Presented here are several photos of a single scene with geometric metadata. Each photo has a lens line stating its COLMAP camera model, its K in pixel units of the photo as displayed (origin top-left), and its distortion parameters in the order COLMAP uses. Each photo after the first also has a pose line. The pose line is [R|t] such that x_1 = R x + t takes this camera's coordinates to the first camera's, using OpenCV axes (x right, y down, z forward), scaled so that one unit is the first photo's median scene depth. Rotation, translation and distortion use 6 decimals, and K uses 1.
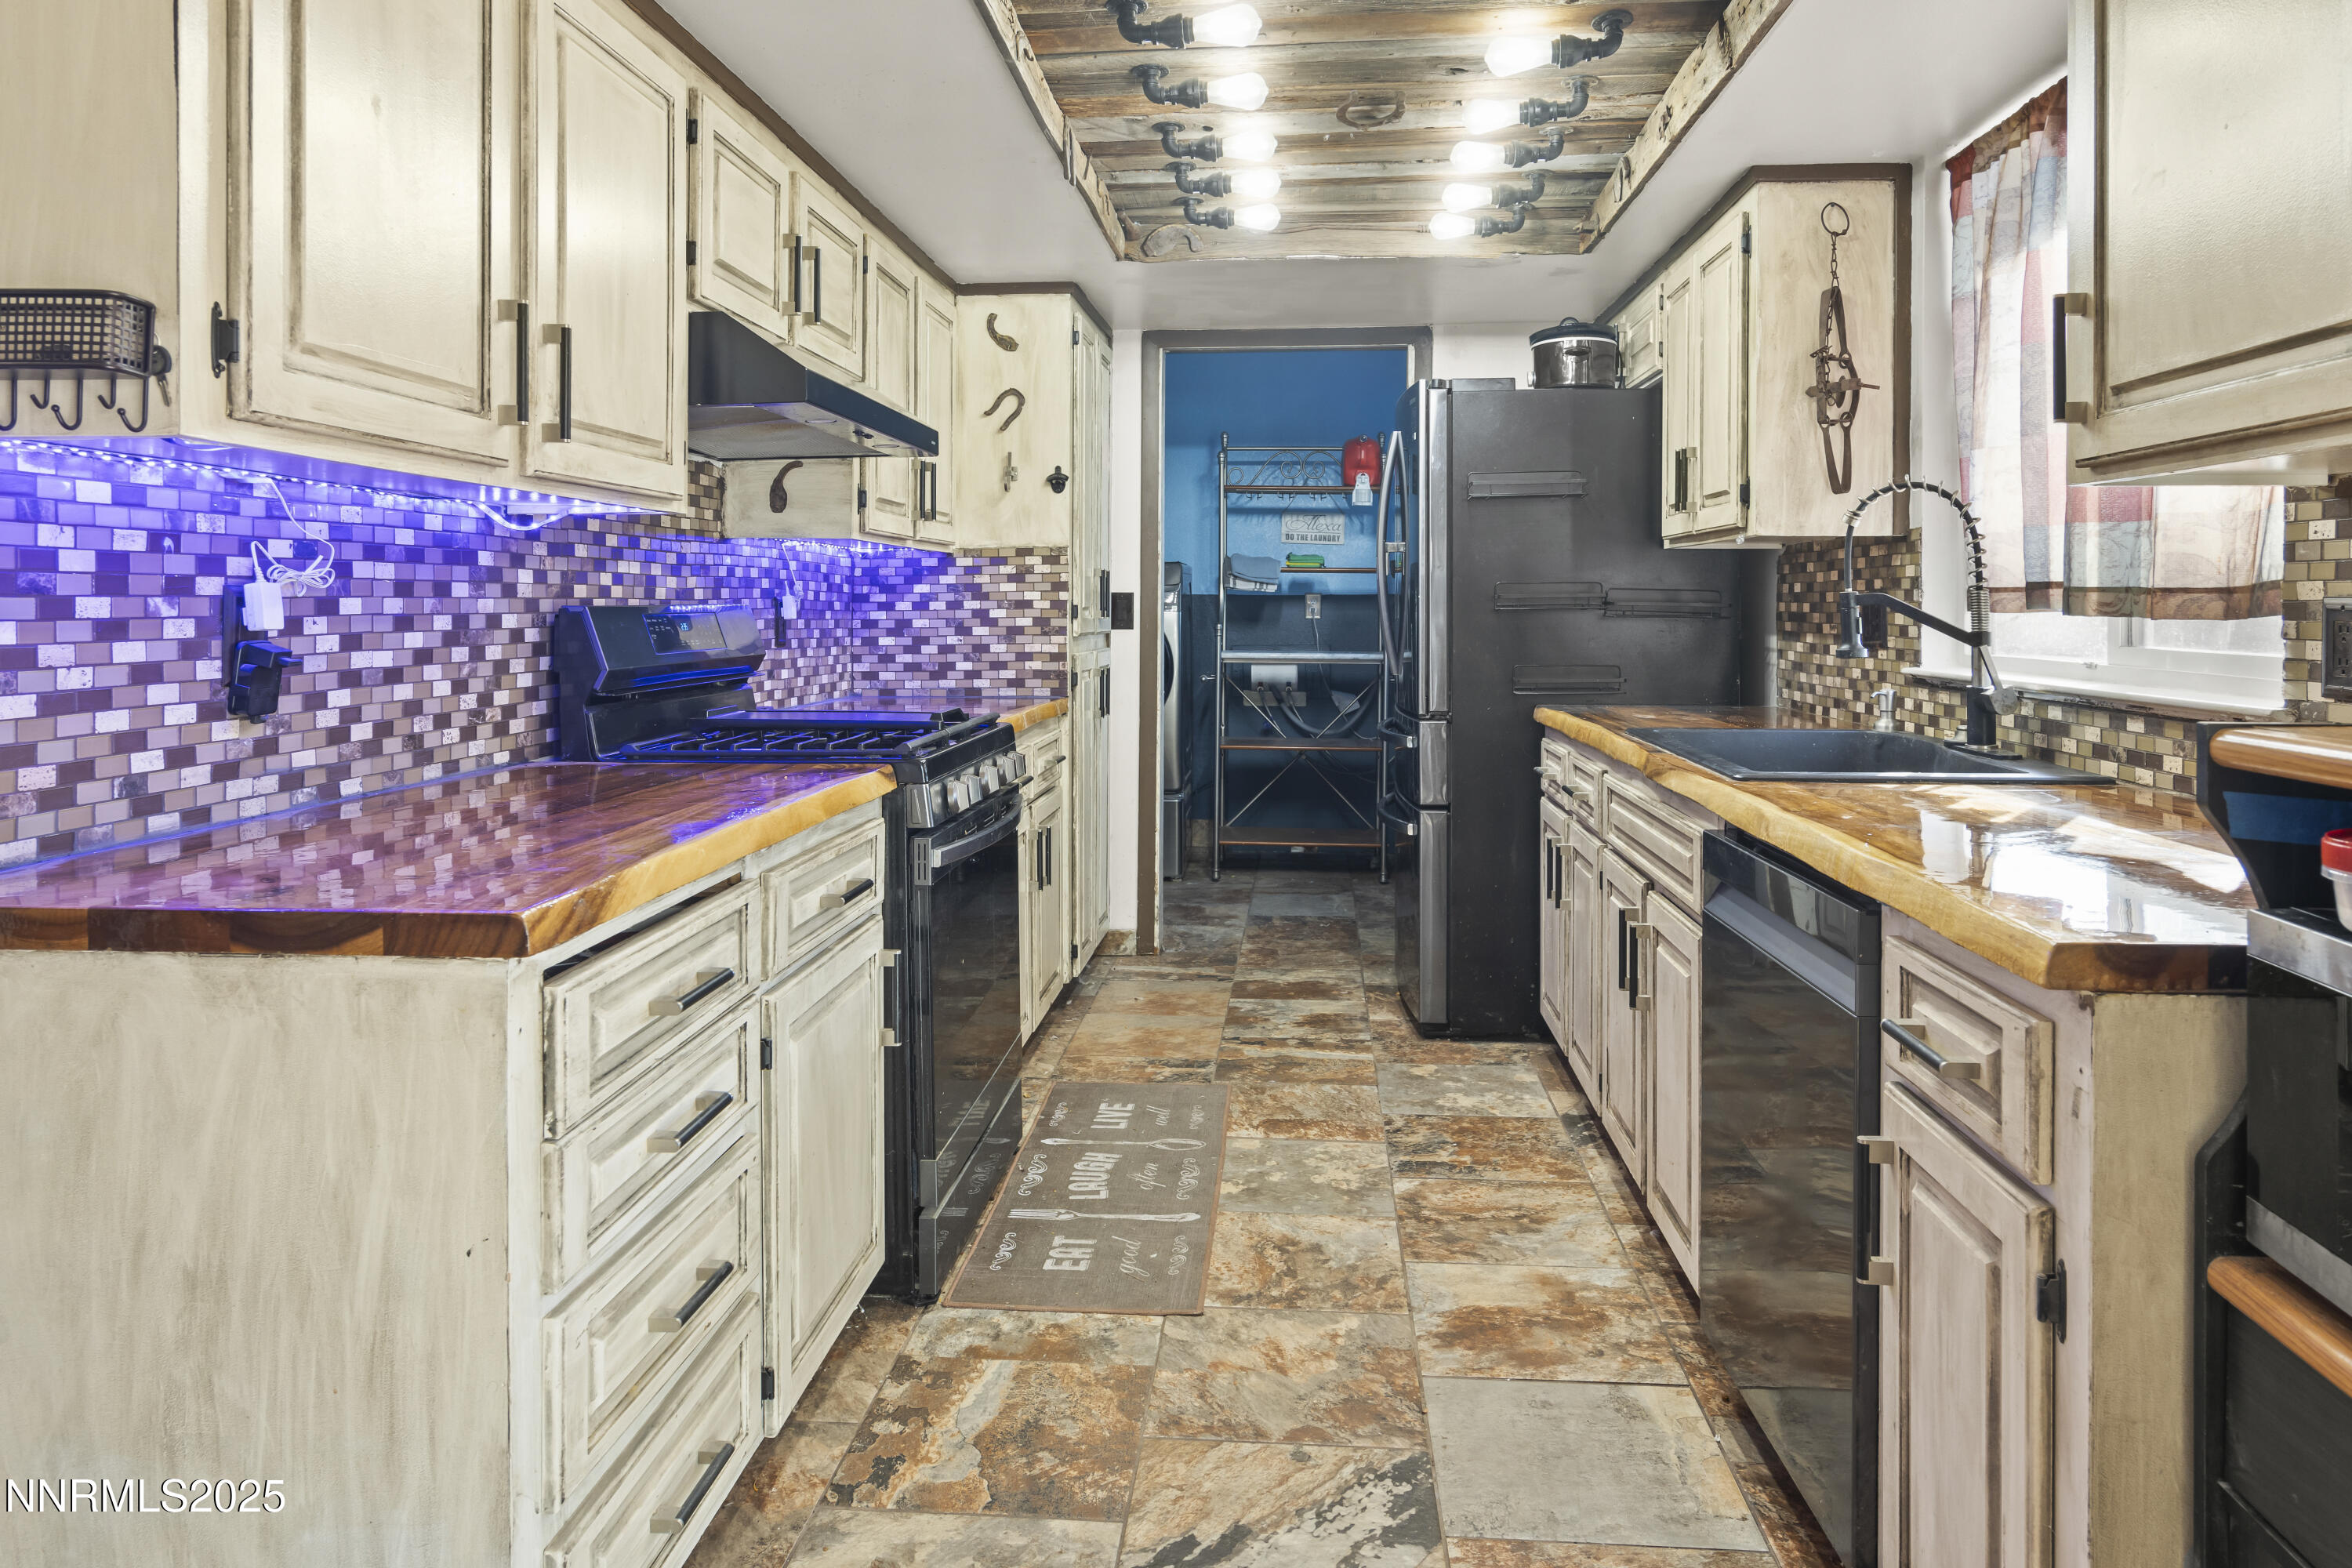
lens RADIAL K [[1524.6, 0, 1181.4], [0, 1524.6, 604.0], [0, 0, 1]] dist [-0.004440, 0.000746]
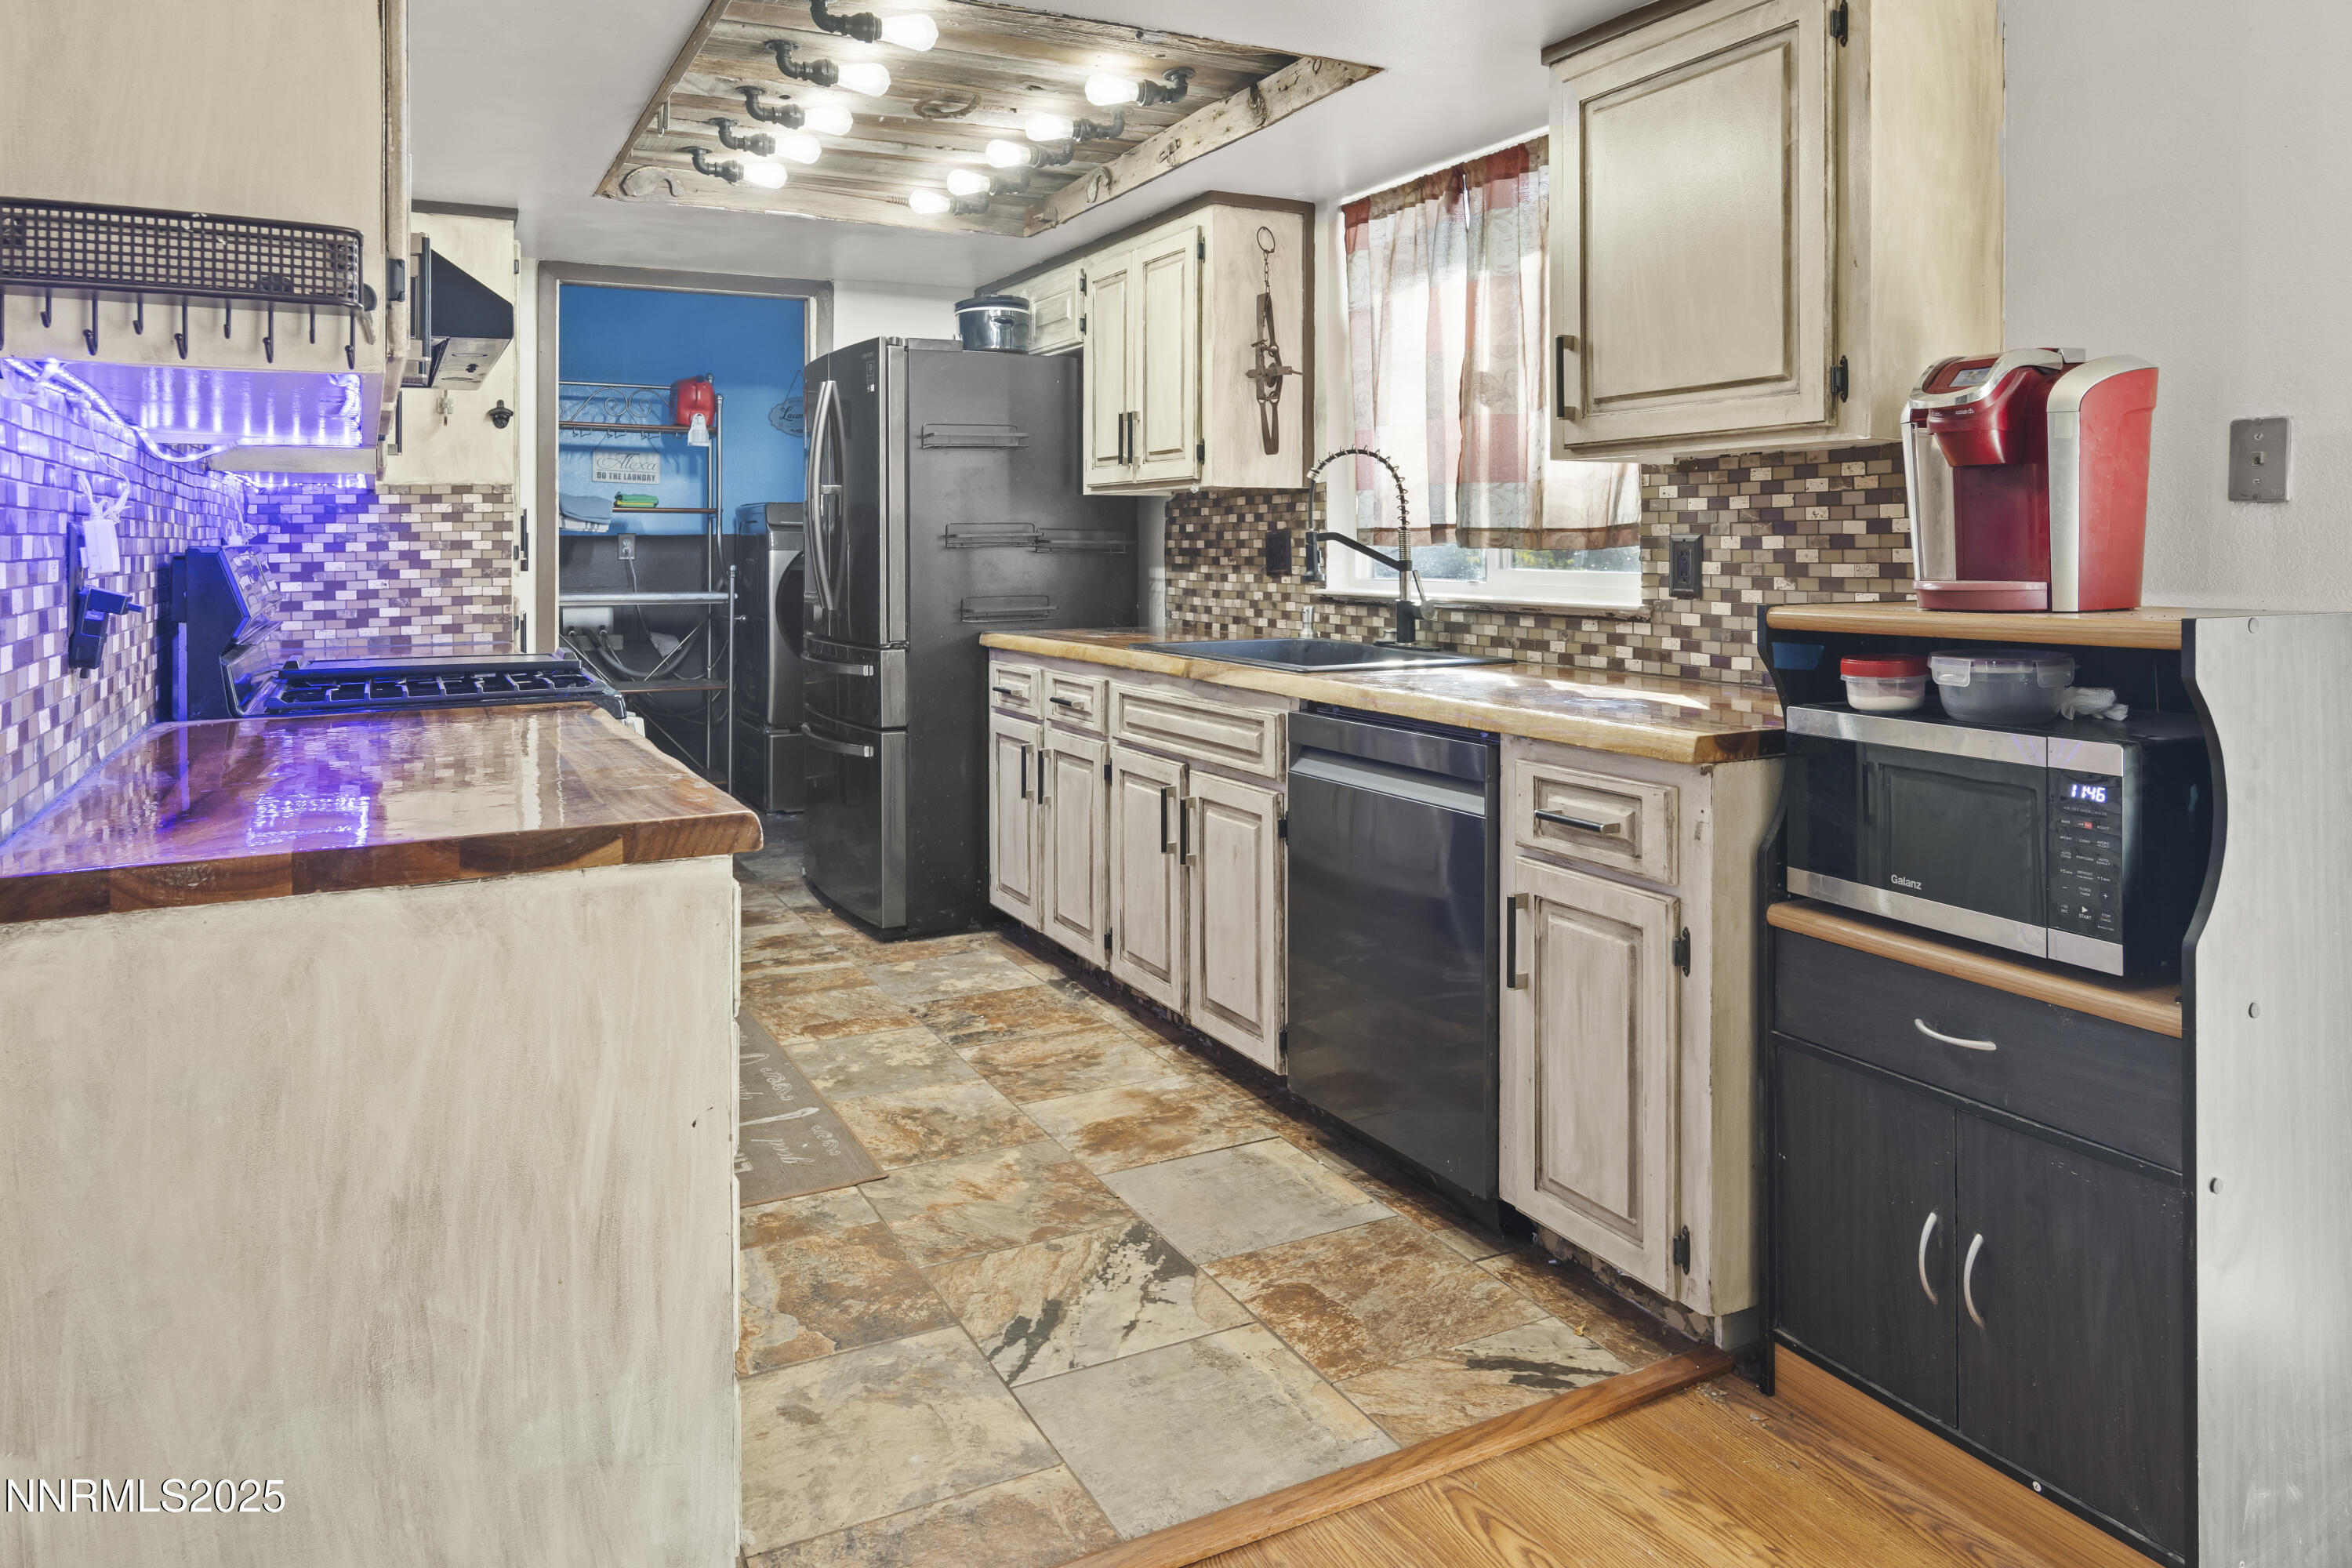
lens RADIAL K [[1546.9, 0, 1178.3], [0, 1546.9, 540.9], [0, 0, 1]] dist [-0.001857, -0.001553]
pose [[0.848567, -0.003301, 0.529078, -0.337501], [0.004694, 0.999988, -0.001290, 0.001480], [-0.529067, 0.003578, 0.848573, -0.065274]]
